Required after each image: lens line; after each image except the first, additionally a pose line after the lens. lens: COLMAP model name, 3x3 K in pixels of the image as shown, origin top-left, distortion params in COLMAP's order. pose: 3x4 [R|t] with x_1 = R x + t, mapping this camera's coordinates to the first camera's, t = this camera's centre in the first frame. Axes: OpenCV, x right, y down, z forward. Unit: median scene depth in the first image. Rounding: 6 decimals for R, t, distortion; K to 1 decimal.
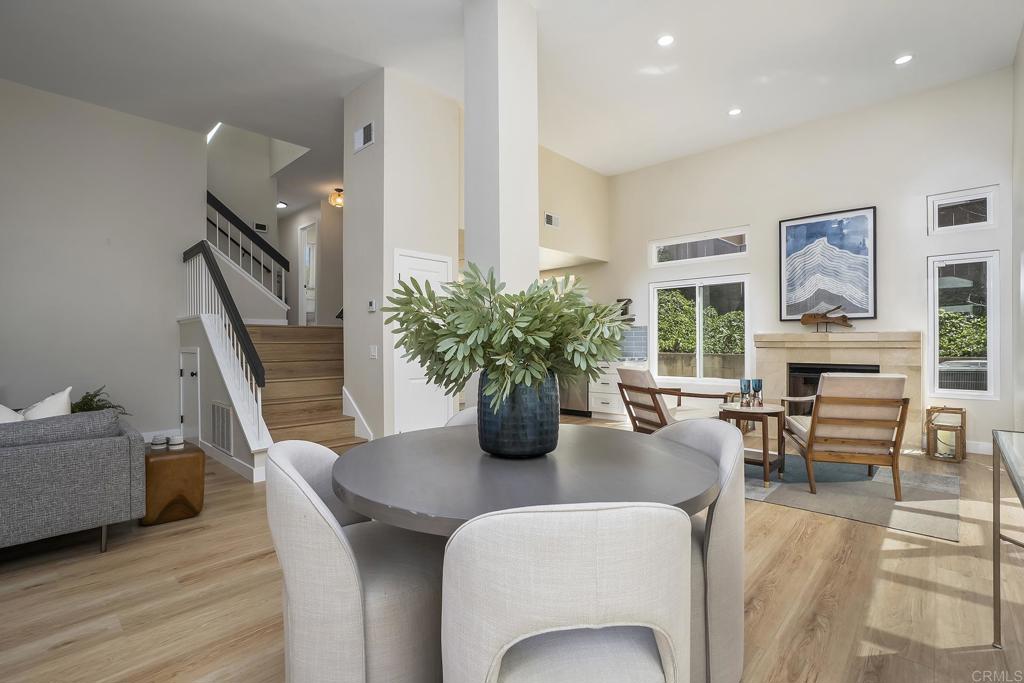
lens RADIAL K [[467.7, 0, 512.0], [0, 467.7, 341.5], [0, 0, 1]] dist [-0.024758, -0.000085]
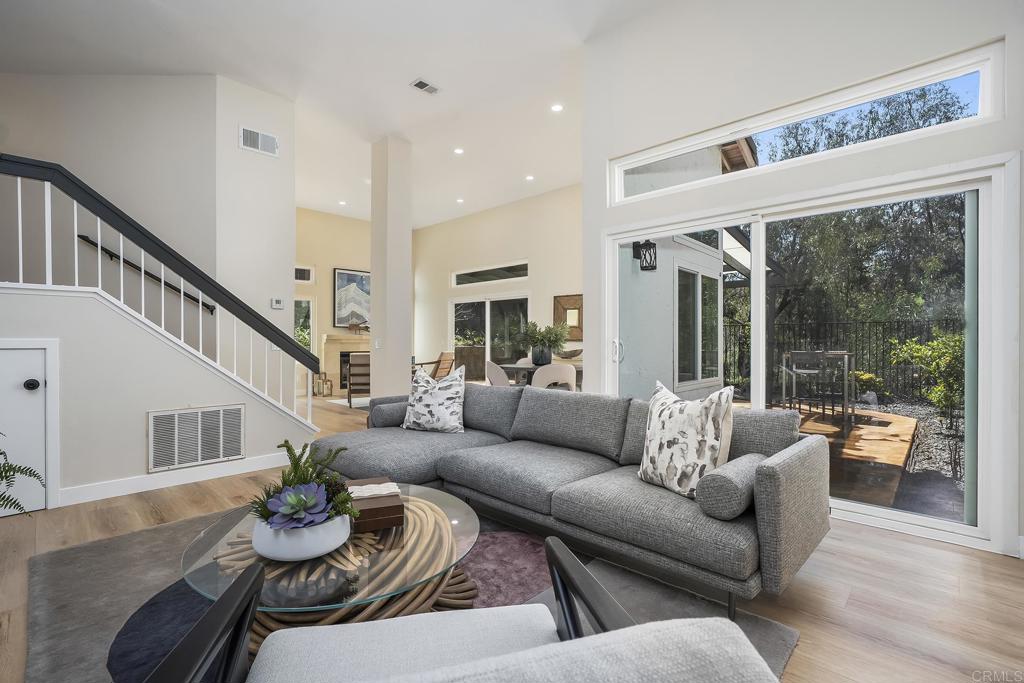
lens RADIAL K [[465.1, 0, 512.0], [0, 465.1, 341.5], [0, 0, 1]] dist [-0.053750, 0.025492]
pose [[0.009487, 0.005319, 0.999941, -1.167754], [0.000292, 0.999986, -0.005322, 0.016991], [-0.999955, 0.000343, 0.009486, 0.365844]]
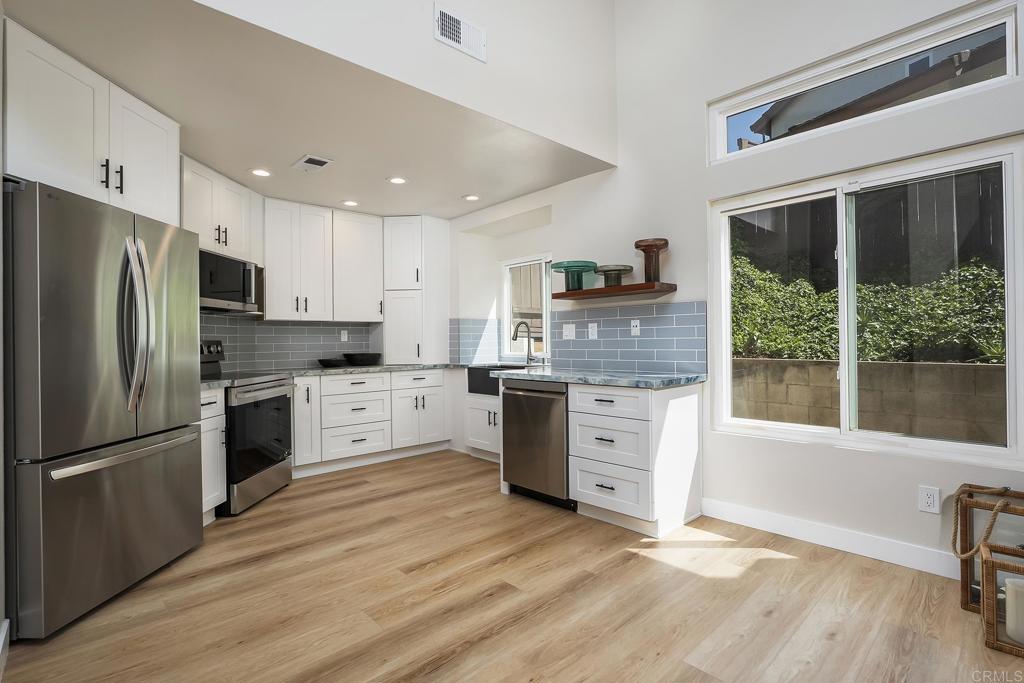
lens RADIAL K [[480.0, 0, 516.5], [0, 480.0, 337.4], [0, 0, 1]] dist [-0.026464, -0.000015]
pose [[0.997944, -0.006552, -0.063758, 0.187352], [0.006354, 0.999974, -0.003307, 0.000333], [0.063778, 0.002895, 0.997960, 0.719149]]
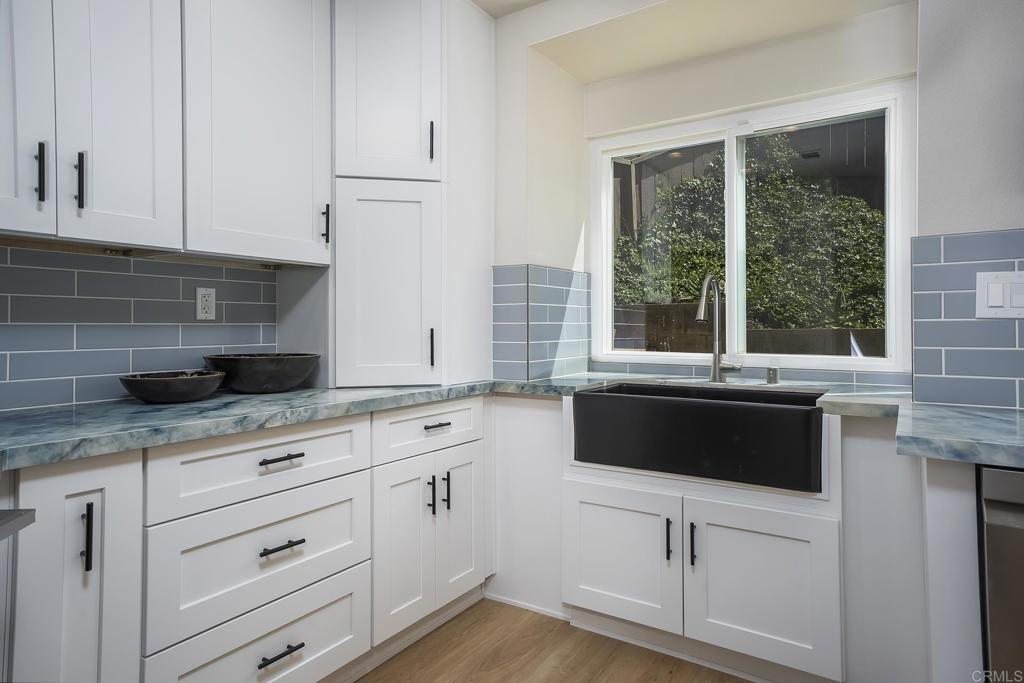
lens RADIAL K [[591.5, 0, 513.3], [0, 591.5, 322.1], [0, 0, 1]] dist [0.000914, 0.000508]
pose [[0.985602, 0.004367, 0.169024, -0.064775], [-0.003291, 0.999972, -0.006647, 0.006142], [-0.169048, 0.005995, 0.985590, 1.194194]]
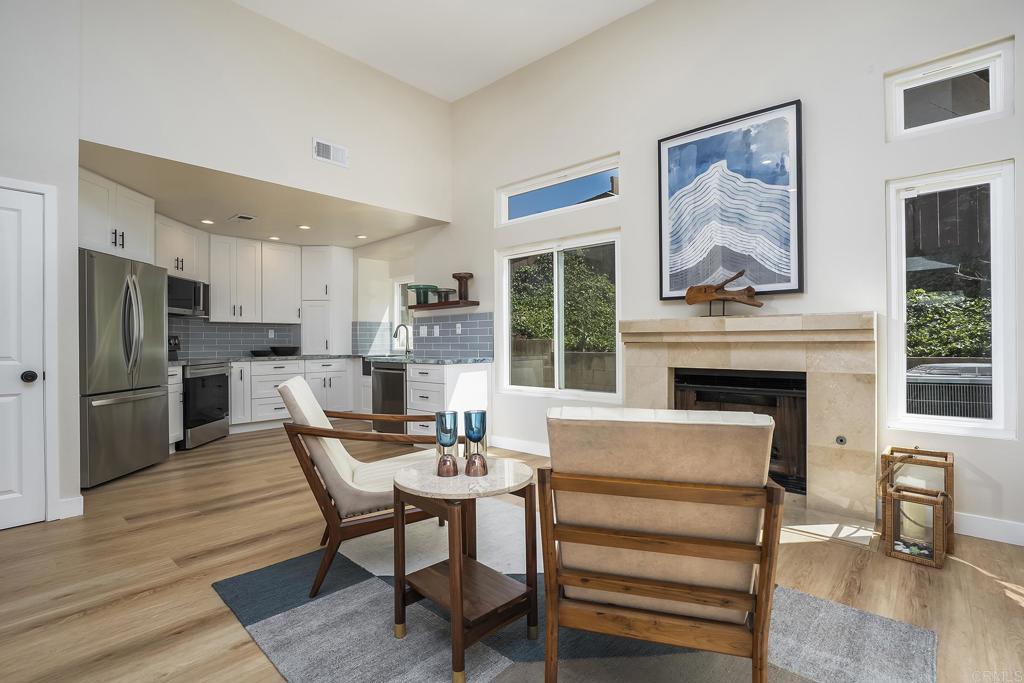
lens RADIAL K [[474.5, 0, 508.1], [0, 474.5, 340.4], [0, 0, 1]] dist [-0.031836, 0.000696]
pose [[0.999909, -0.000955, 0.013468, 0.391758], [0.000967, 0.999999, -0.000878, 0.011189], [-0.013467, 0.000891, 0.999909, 0.393765]]
